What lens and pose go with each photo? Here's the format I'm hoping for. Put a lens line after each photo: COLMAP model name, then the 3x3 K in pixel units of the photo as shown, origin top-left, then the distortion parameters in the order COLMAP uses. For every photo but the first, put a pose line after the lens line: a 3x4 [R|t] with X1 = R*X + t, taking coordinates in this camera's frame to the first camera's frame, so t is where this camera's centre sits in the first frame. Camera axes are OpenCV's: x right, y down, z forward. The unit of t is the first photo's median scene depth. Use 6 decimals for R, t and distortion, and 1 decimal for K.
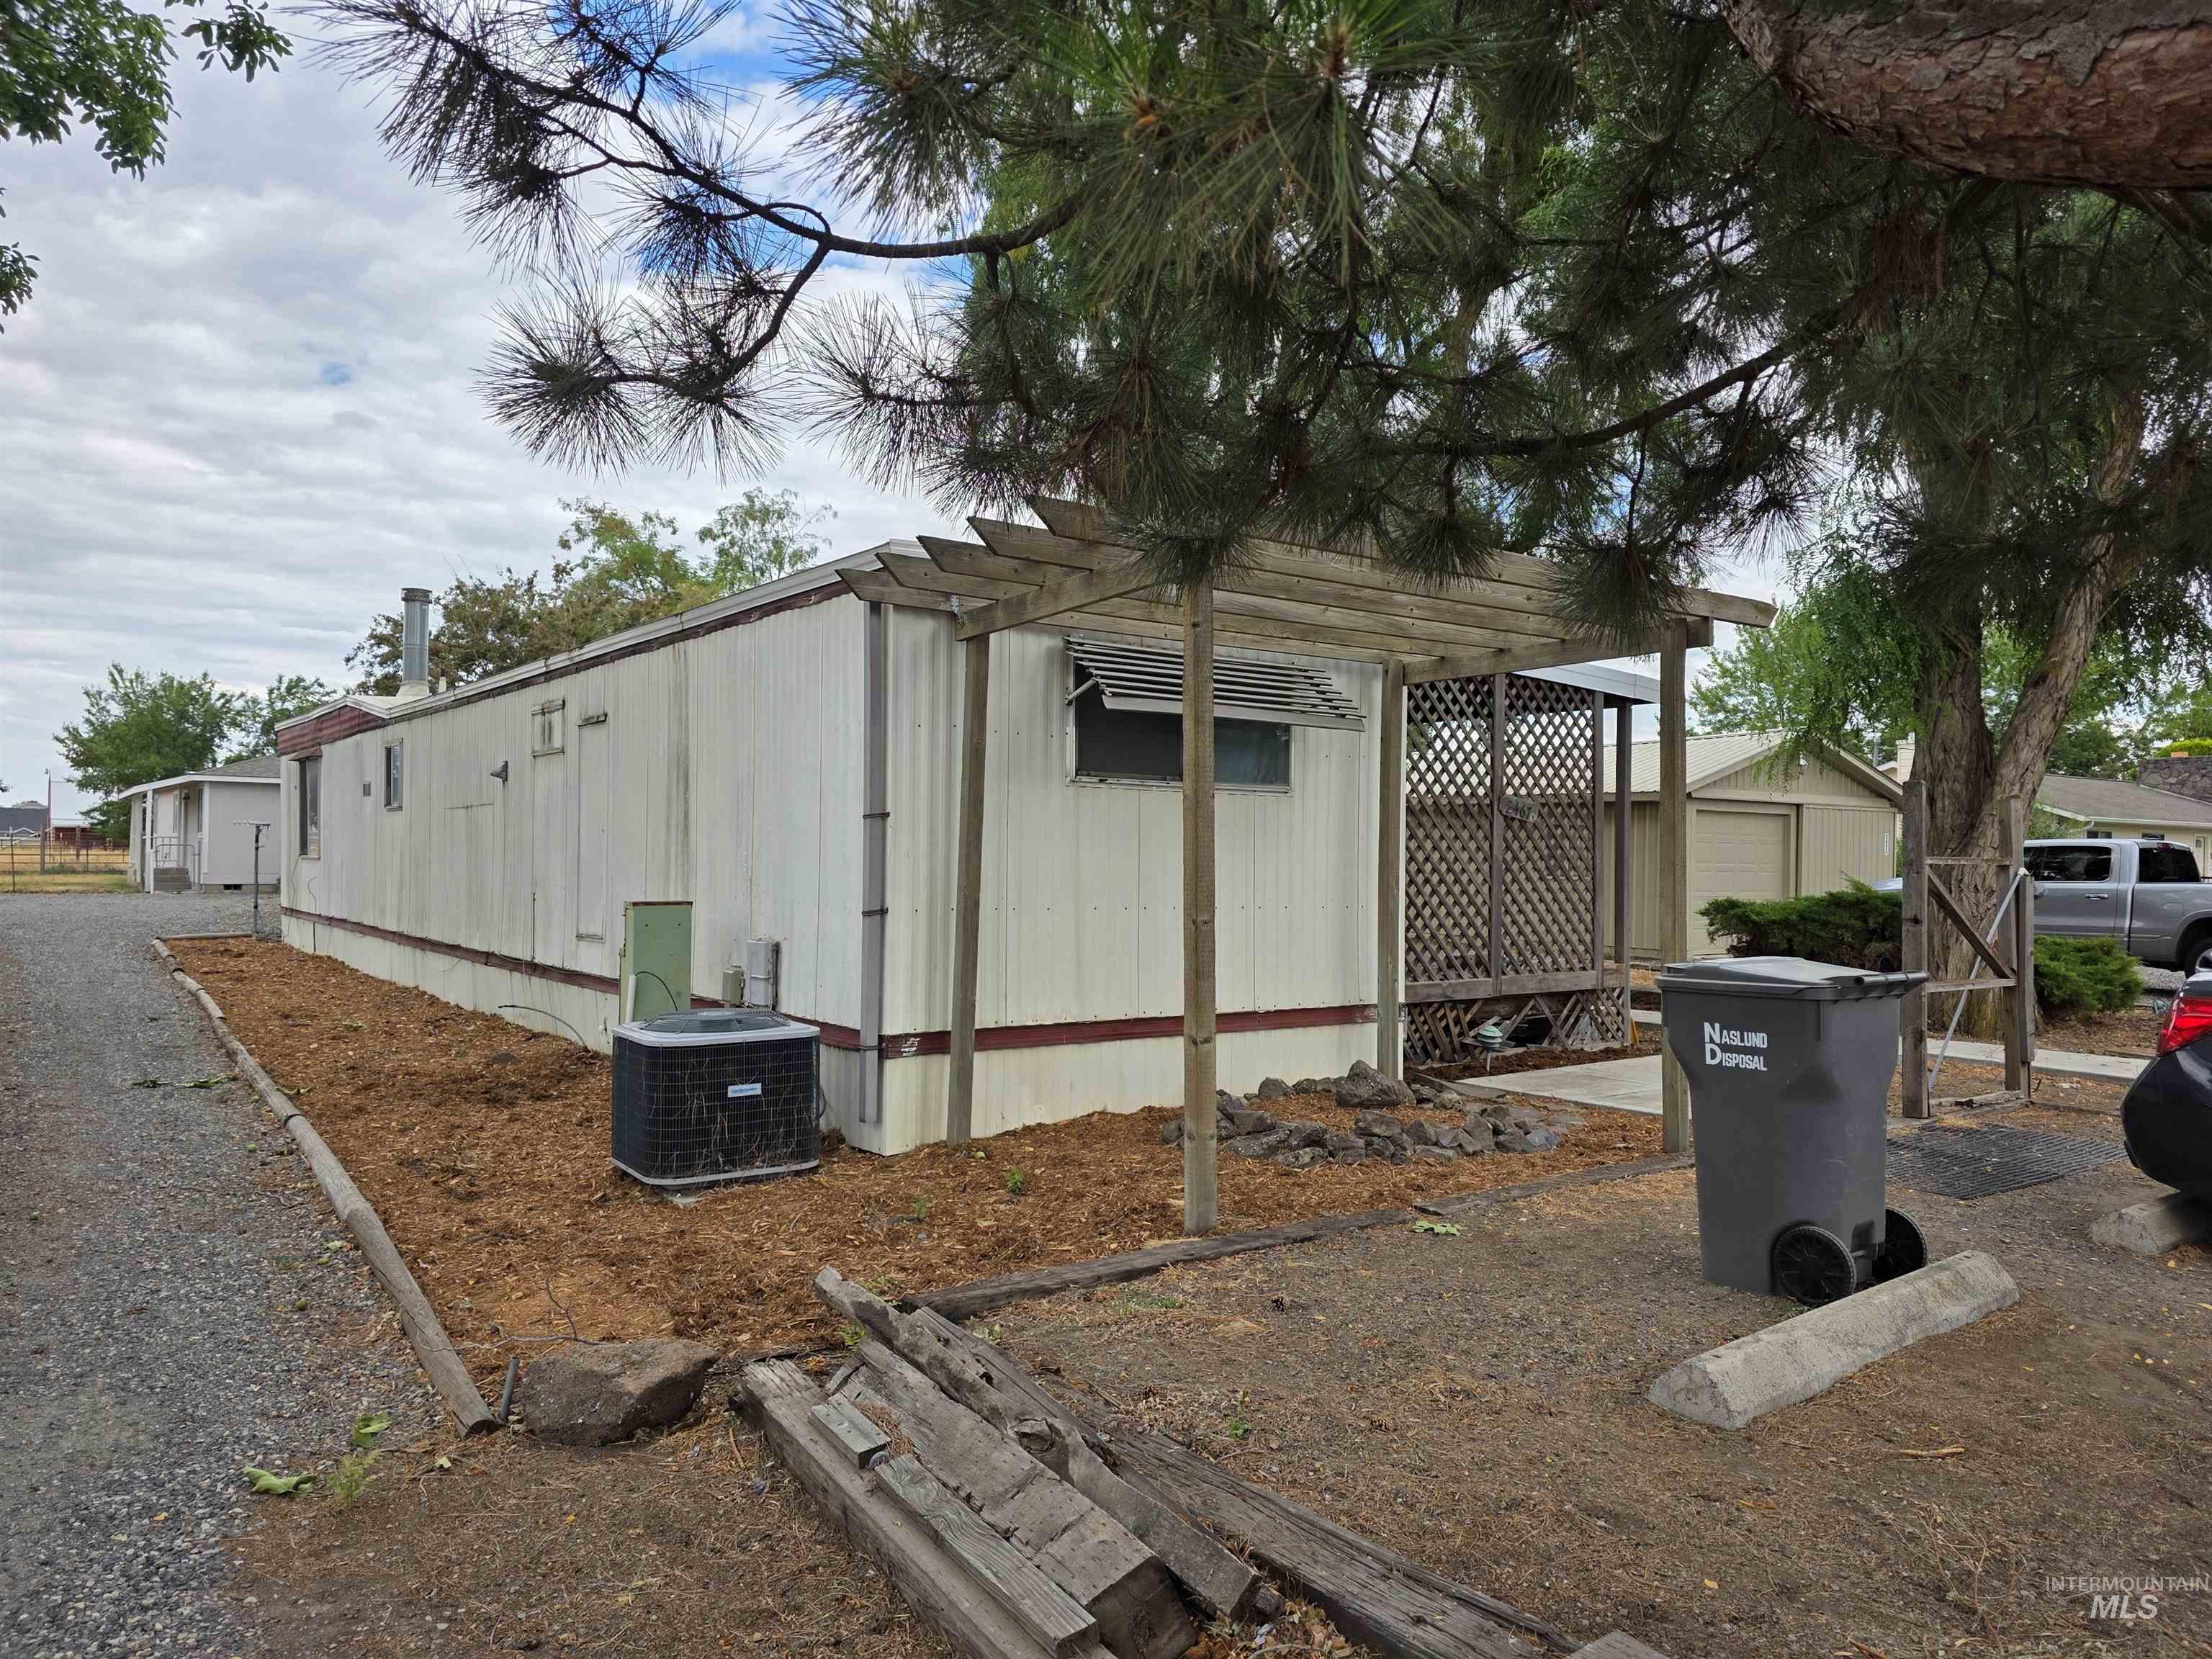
lens RADIAL K [[1500.6, 0, 1117.6], [0, 1500.6, 817.8], [0, 0, 1]] dist [0.057314, -0.043752]
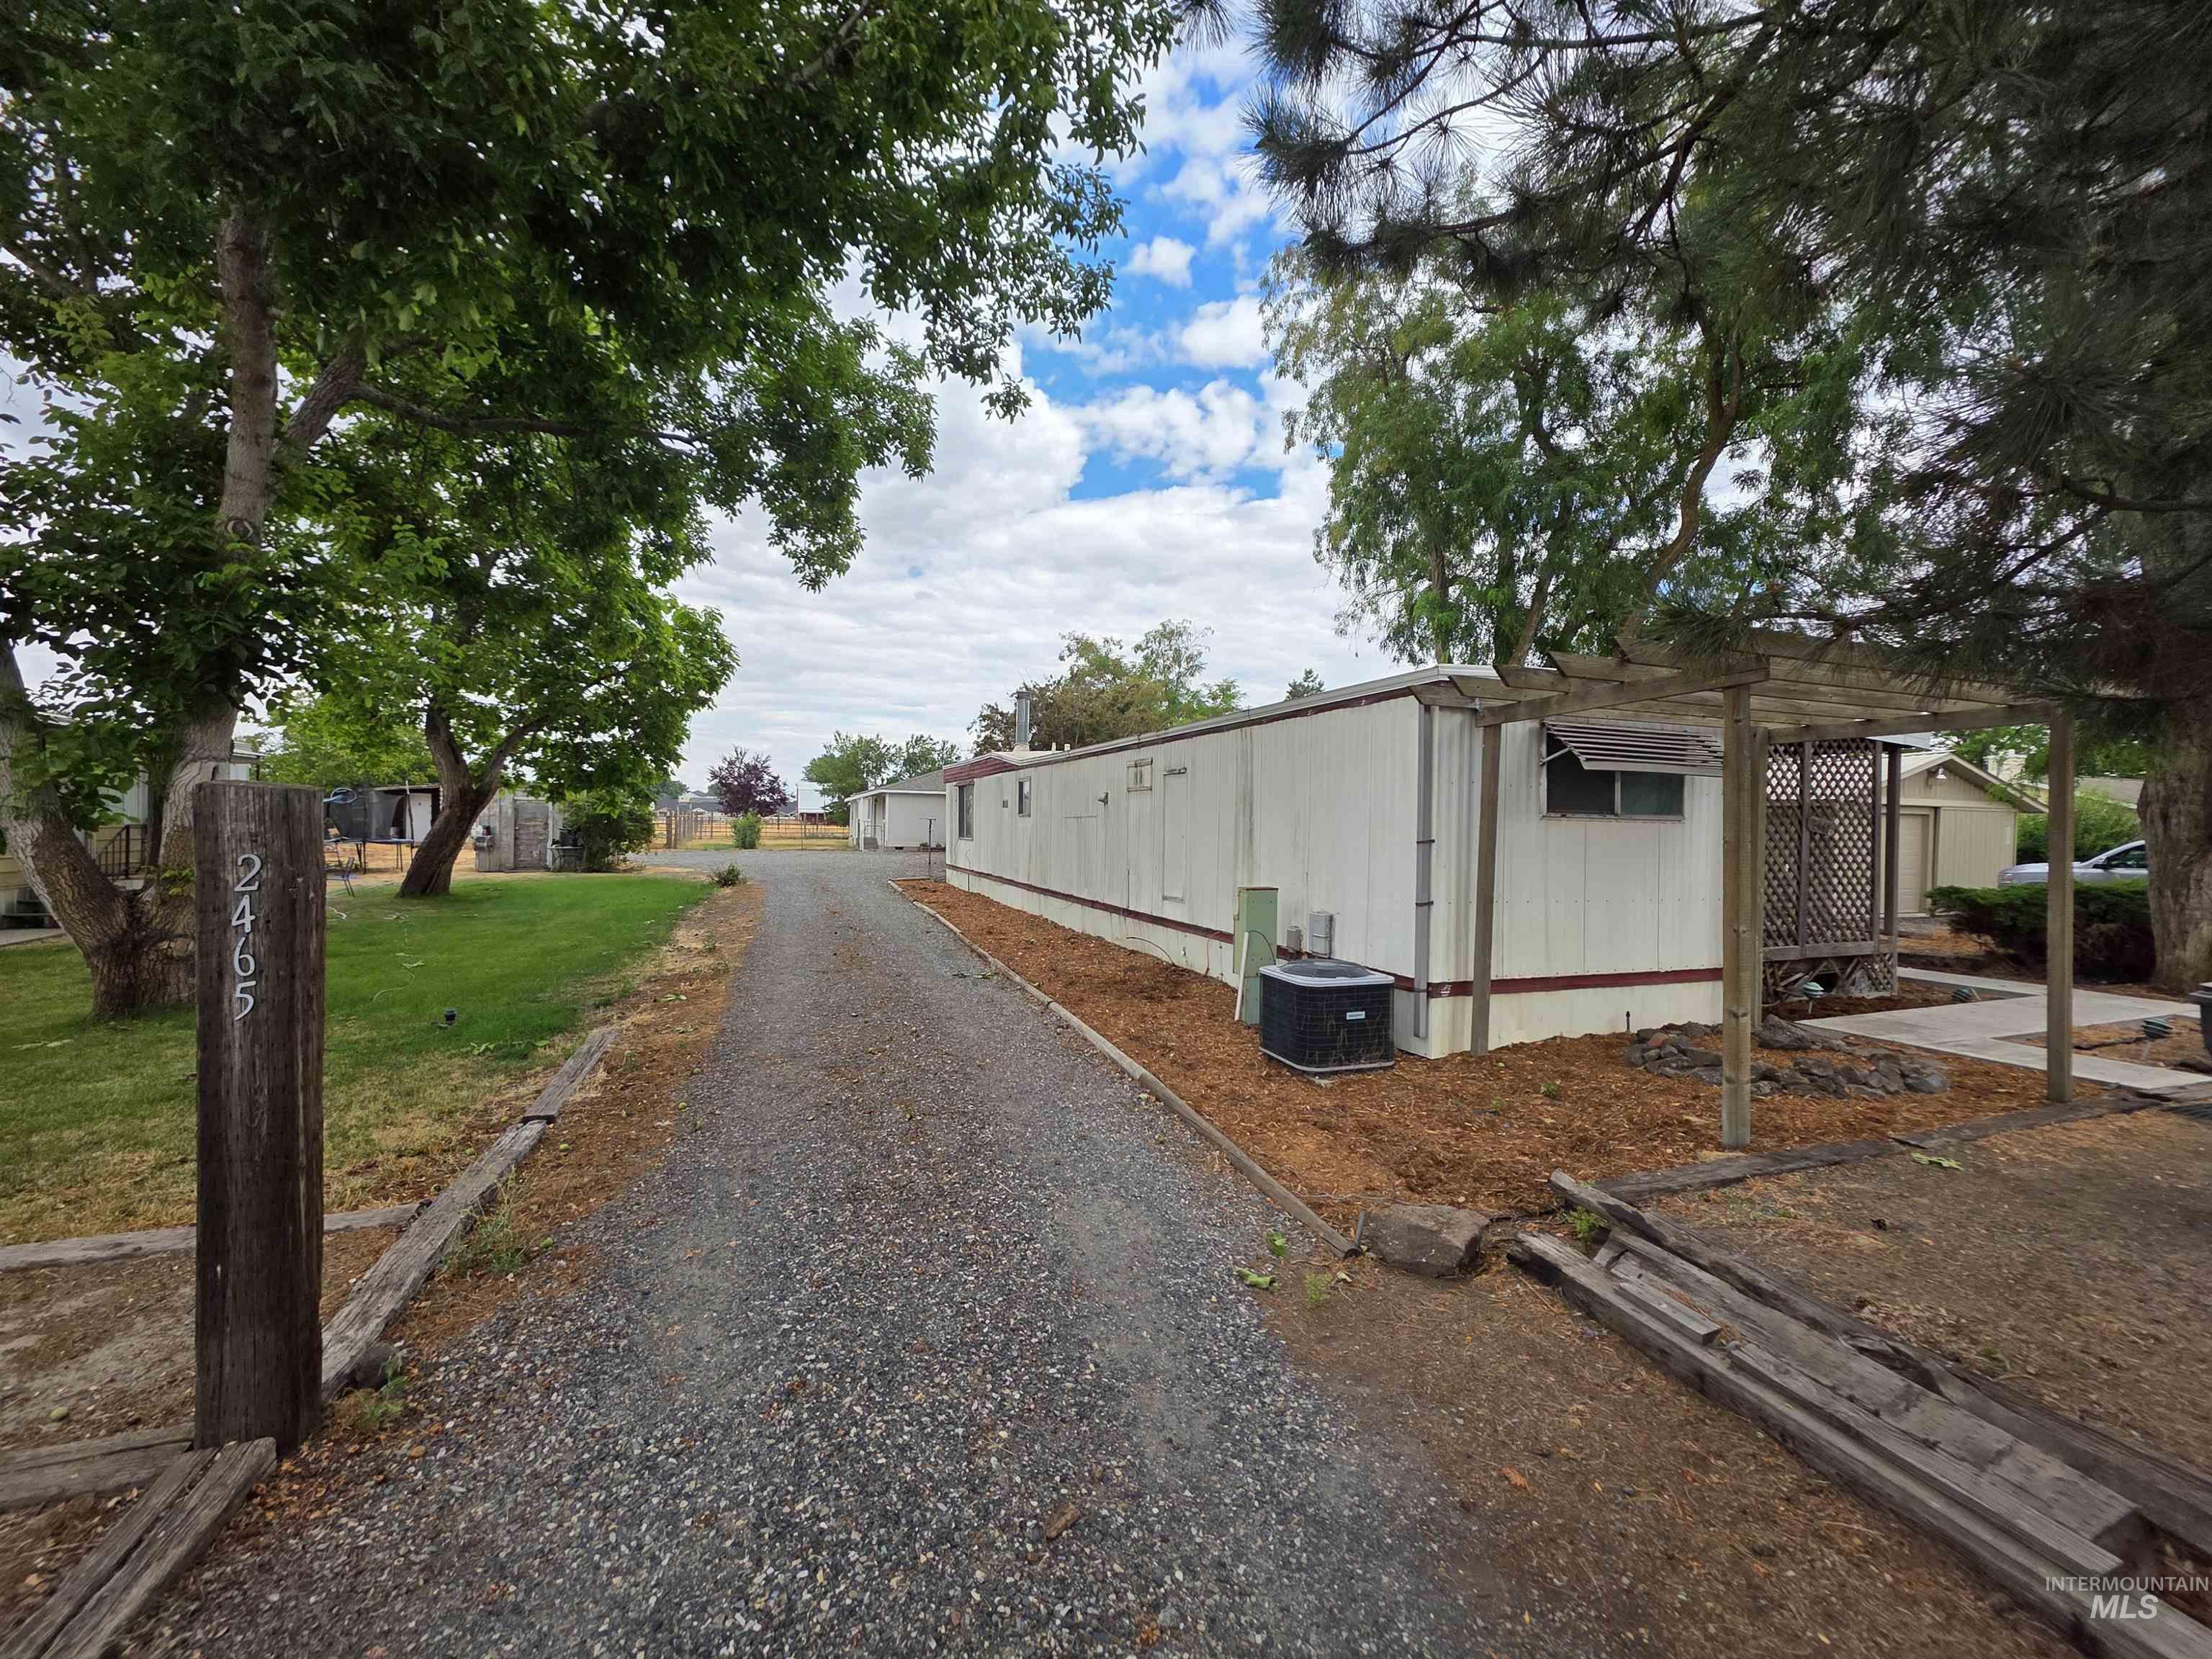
lens RADIAL K [[888.4, 0, 1091.5], [0, 888.4, 812.5], [0, 0, 1]] dist [0.007480, -0.000586]
pose [[0.961192, 0.001369, -0.275876, -0.236546], [0.000714, 0.999972, 0.007452, -0.038293], [0.275879, -0.007359, 0.961164, 0.017272]]
